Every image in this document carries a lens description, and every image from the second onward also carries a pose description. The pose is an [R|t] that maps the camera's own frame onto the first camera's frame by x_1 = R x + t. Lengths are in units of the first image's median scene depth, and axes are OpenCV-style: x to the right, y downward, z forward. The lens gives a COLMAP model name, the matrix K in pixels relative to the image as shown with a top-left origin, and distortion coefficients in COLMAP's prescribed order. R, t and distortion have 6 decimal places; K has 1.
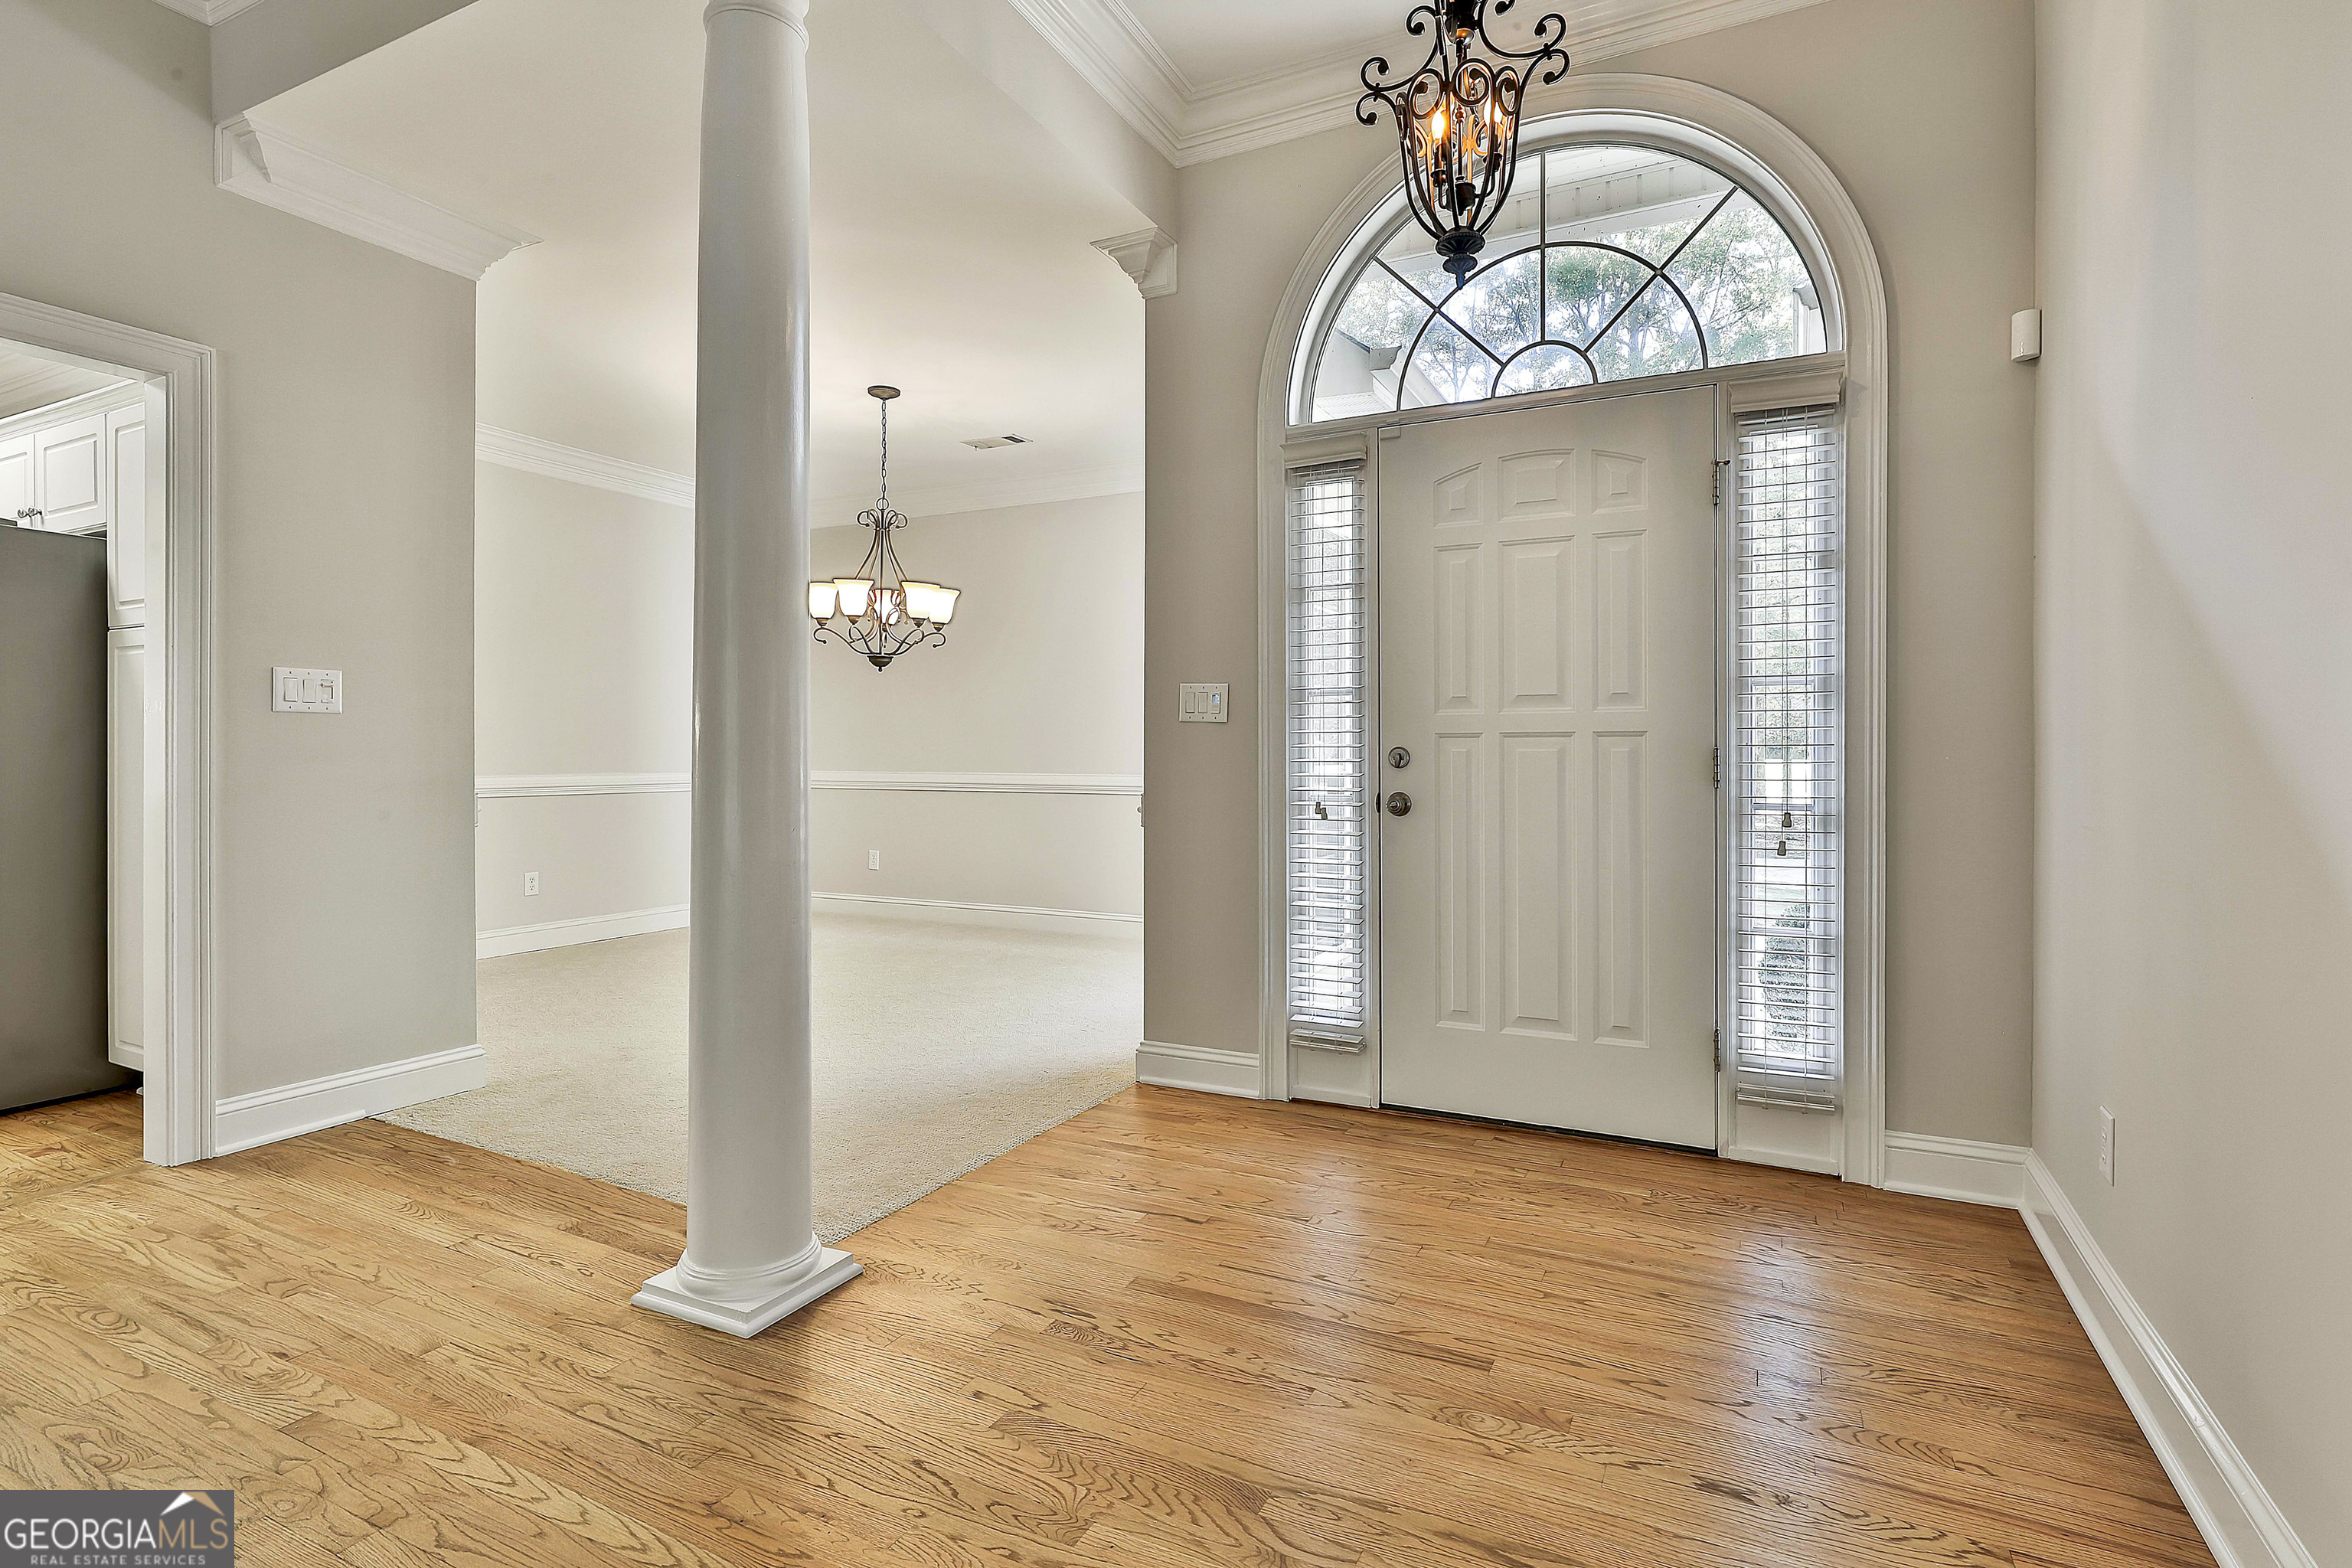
lens RADIAL K [[1141.8, 0, 1179.5], [0, 1141.8, 761.4], [0, 0, 1]] dist [-0.002597, 0.000634]
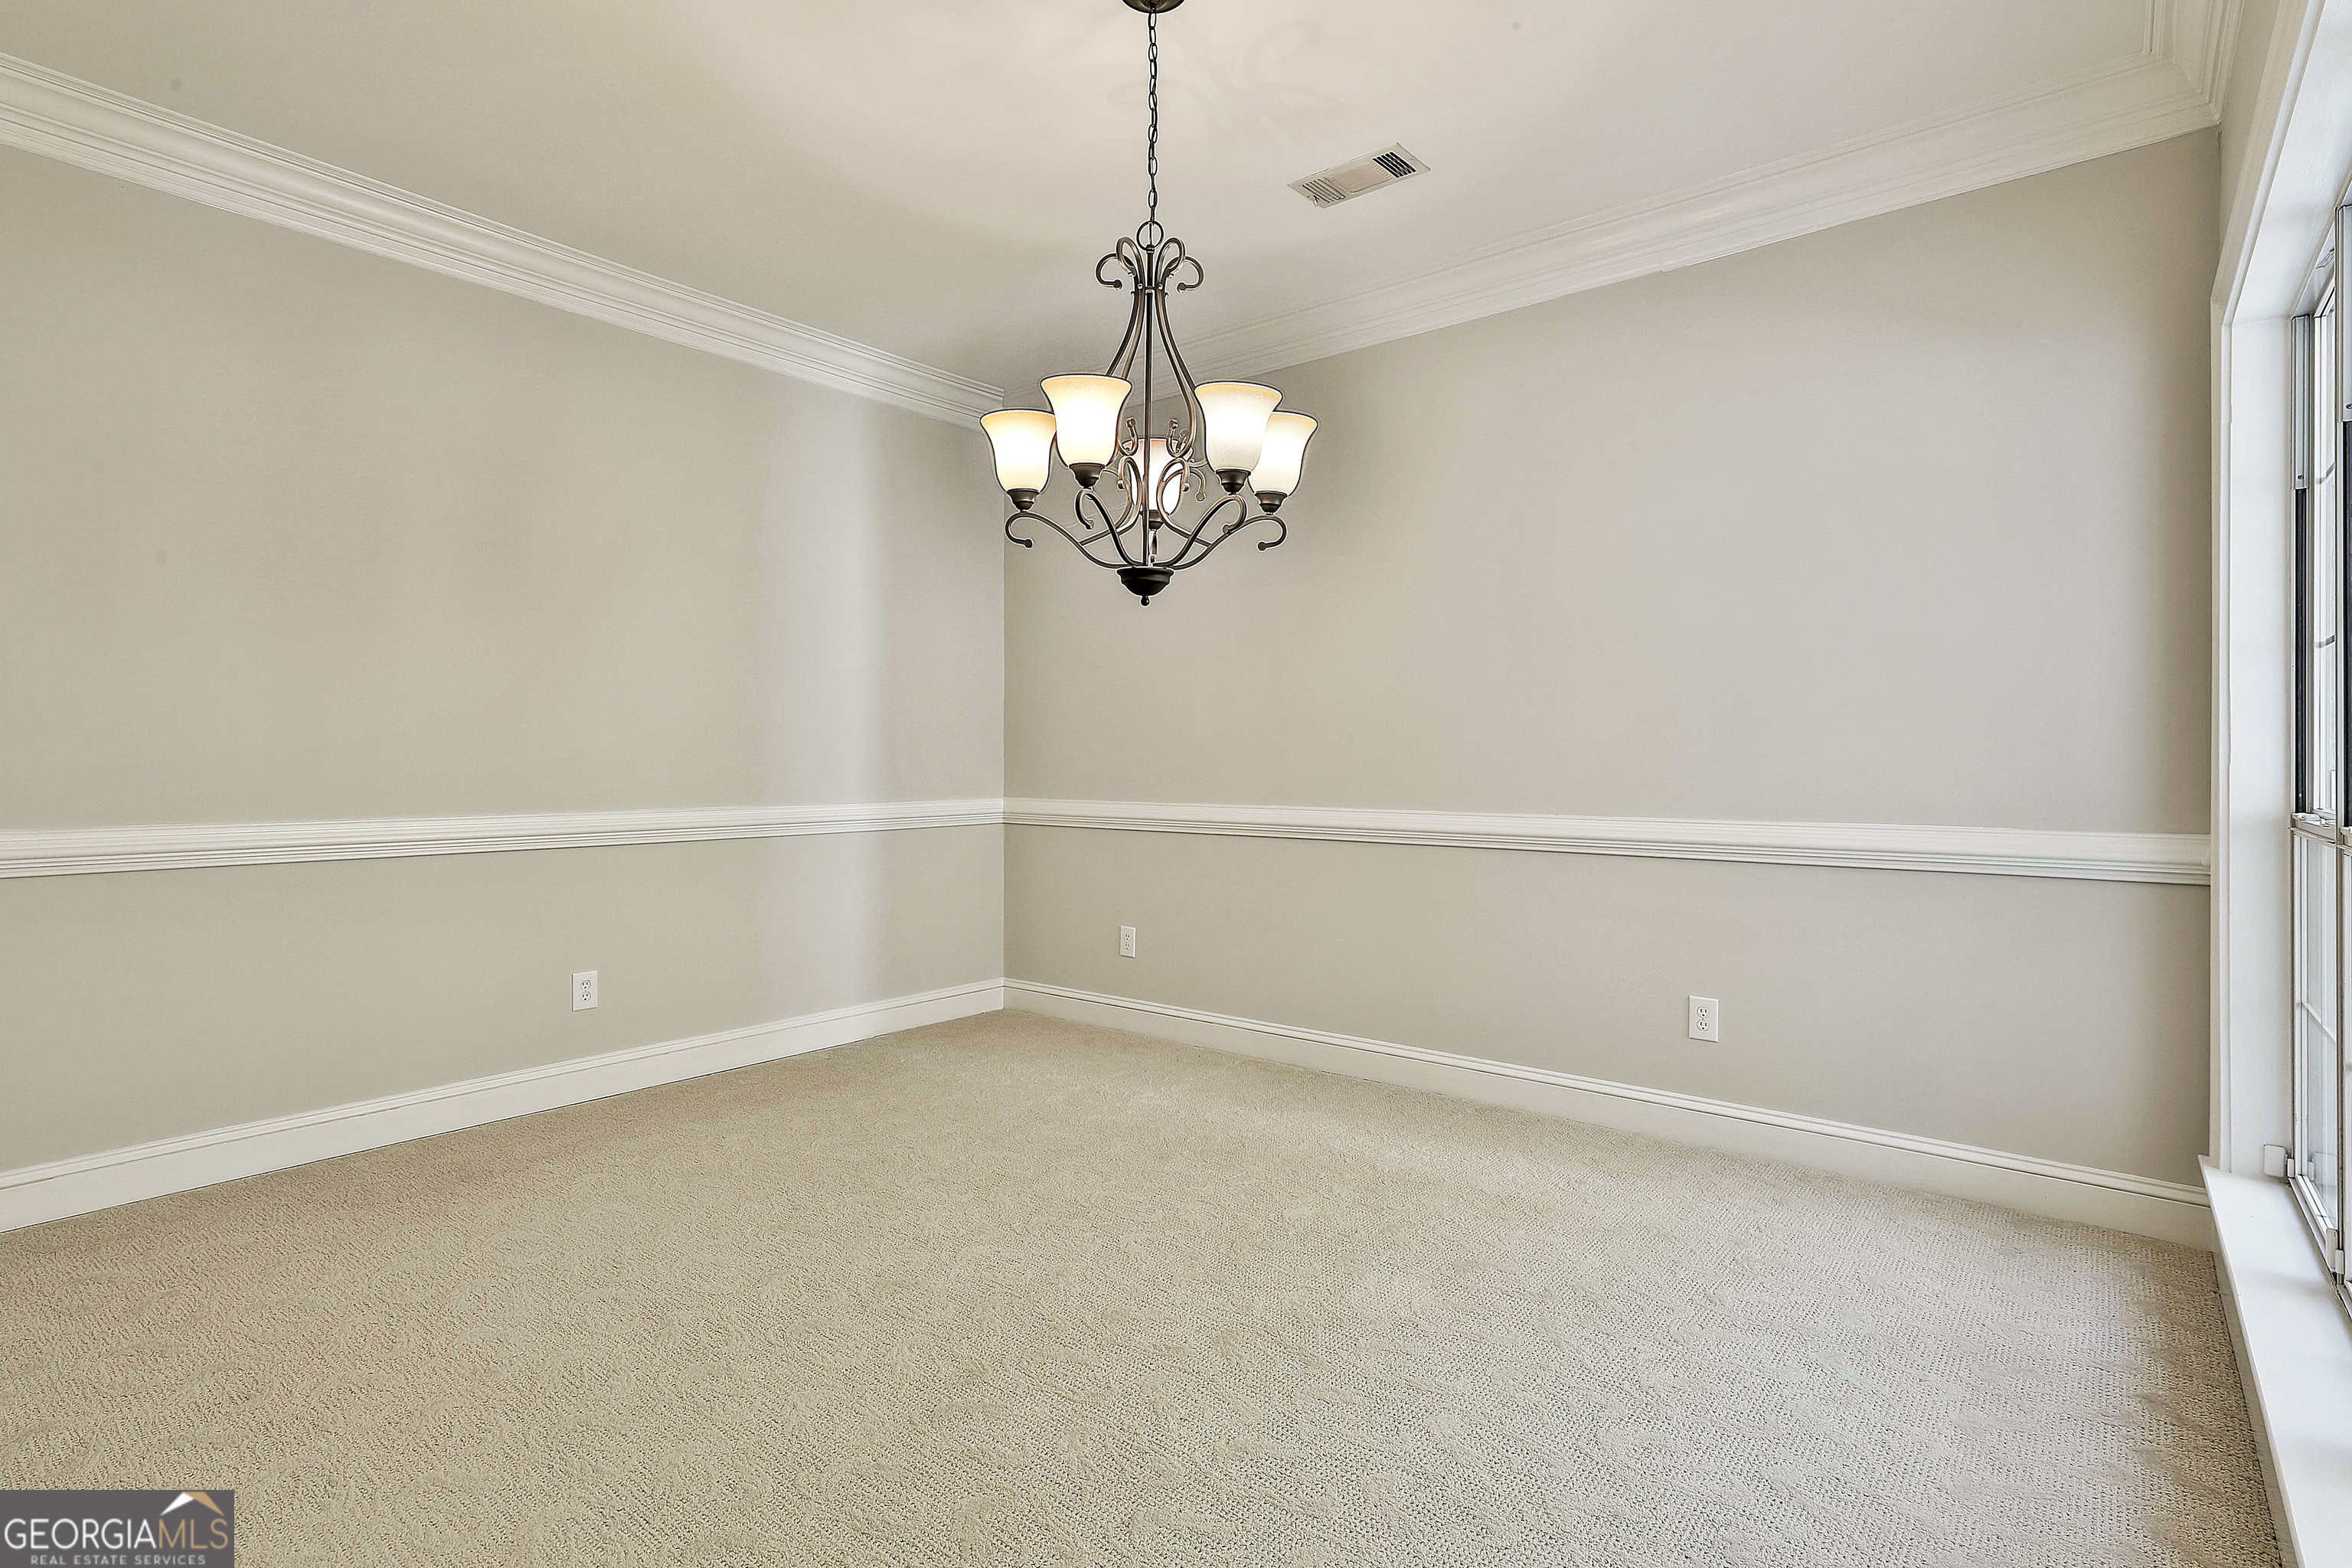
lens RADIAL K [[1141.8, 0, 1179.5], [0, 1141.8, 761.4], [0, 0, 1]] dist [-0.002597, 0.000634]
pose [[0.977294, -0.001617, -0.211884, -0.229653], [0.000513, 0.999986, -0.005262, -0.020728], [0.211889, 0.005034, 0.977281, 0.841682]]
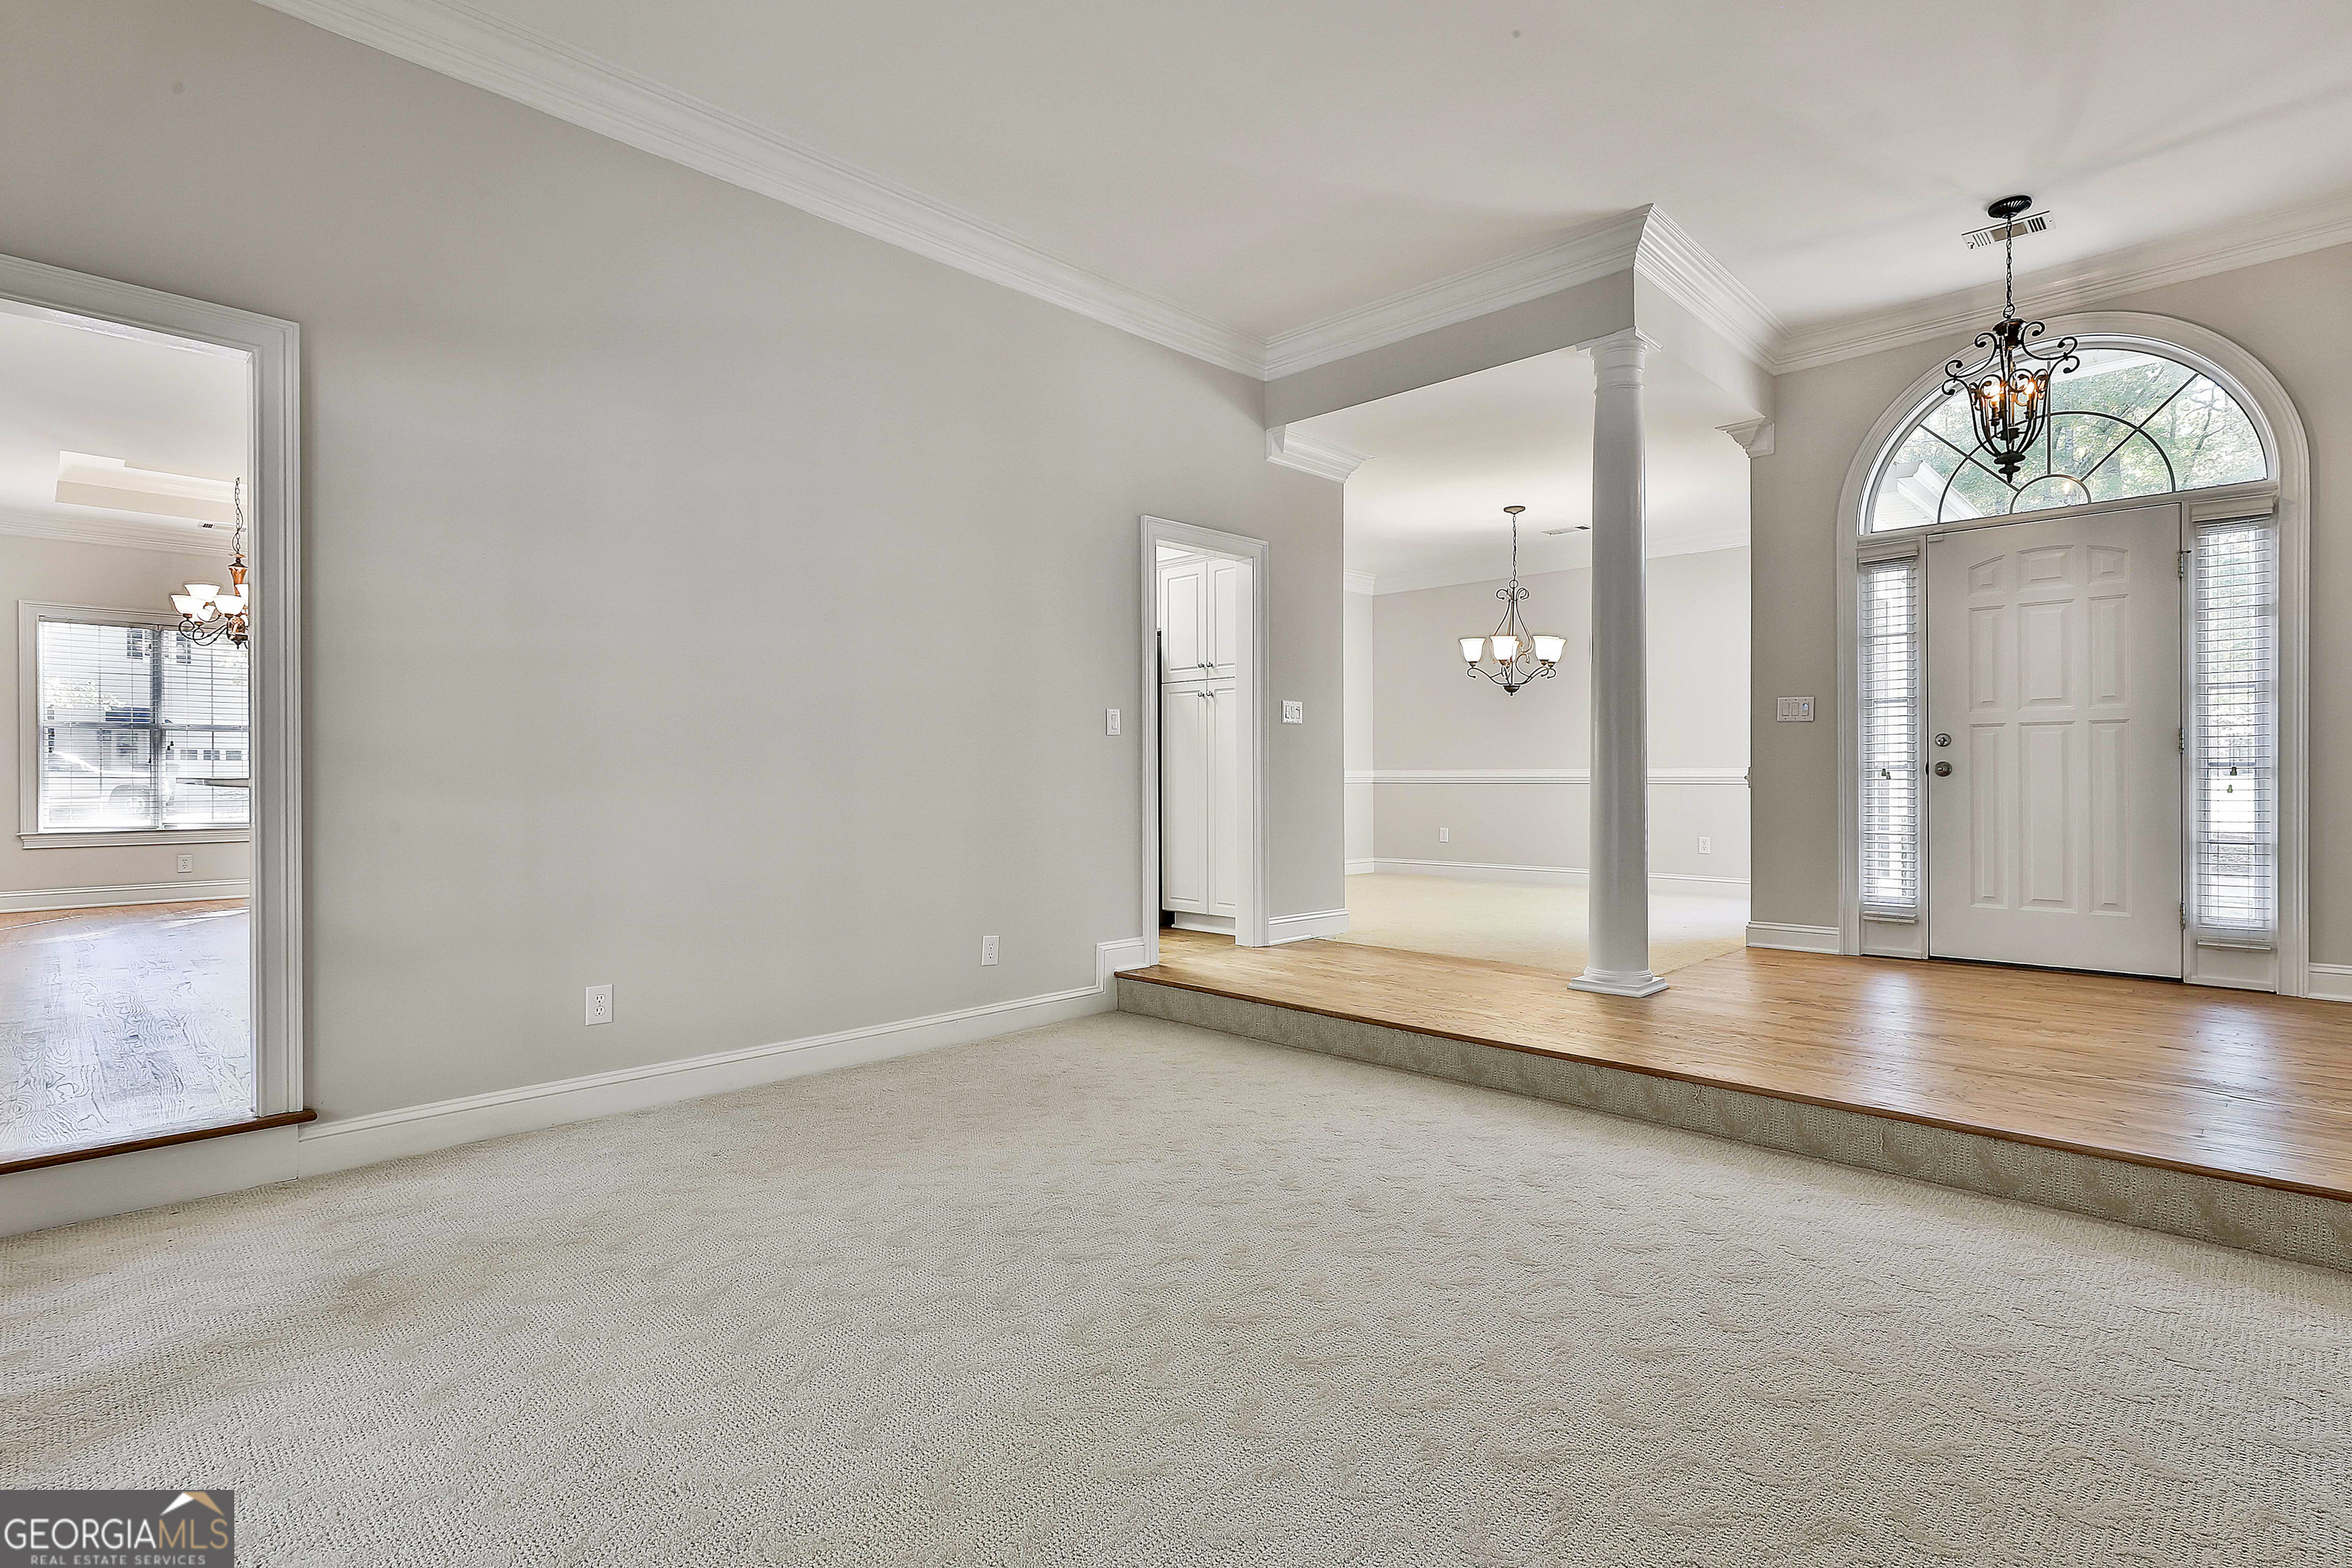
lens RADIAL K [[1154.7, 0, 1176.0], [0, 1154.7, 784.0], [0, 0, 1]] dist [-0.001536, 0.006782]
pose [[0.956226, -0.002602, -0.292619, -0.362809], [0.002145, 0.999996, -0.001884, 0.058917], [0.292623, 0.001174, 0.956227, -0.868792]]
